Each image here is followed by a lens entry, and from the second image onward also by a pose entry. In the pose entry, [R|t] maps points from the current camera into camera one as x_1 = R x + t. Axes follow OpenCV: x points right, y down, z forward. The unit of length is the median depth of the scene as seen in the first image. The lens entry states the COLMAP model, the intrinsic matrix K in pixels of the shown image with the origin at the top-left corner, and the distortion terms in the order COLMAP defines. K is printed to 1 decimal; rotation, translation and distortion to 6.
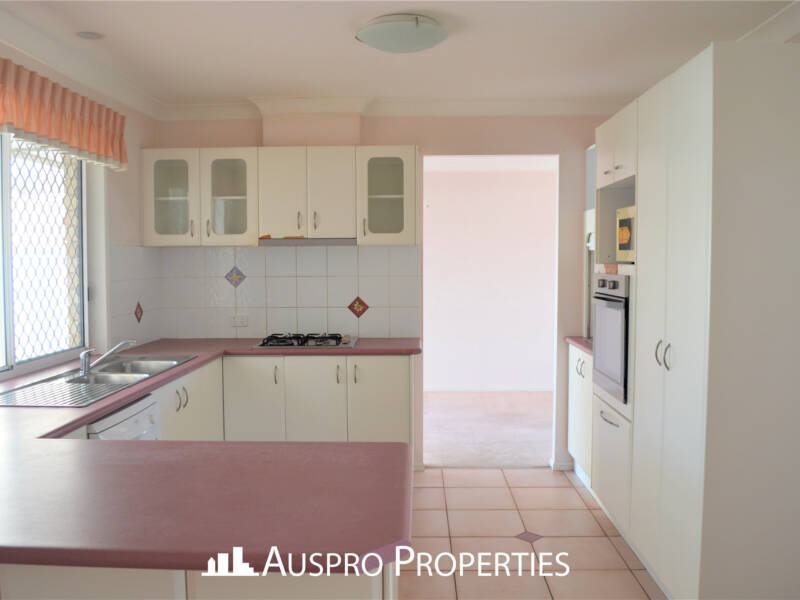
lens RADIAL K [[740.8, 0, 400.0], [0, 740.8, 300.0], [0, 0, 1]] dist [-0.078120, -0.006657]
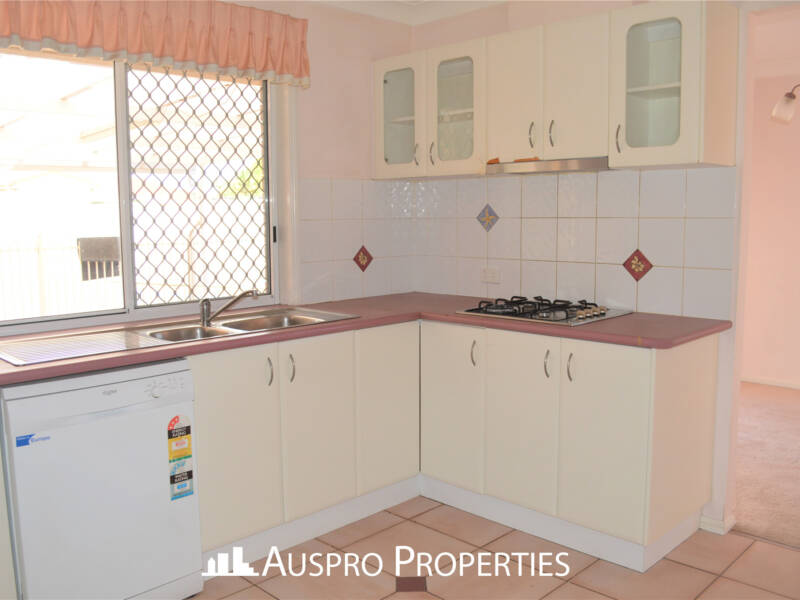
lens RADIAL K [[740.8, 0, 400.0], [0, 740.8, 300.0], [0, 0, 1]] dist [-0.078120, -0.006657]
pose [[0.714675, 0.080013, -0.694865, 0.265450], [-0.031757, 0.996123, 0.082041, -0.006765], [0.698735, -0.036566, 0.714445, 0.415627]]
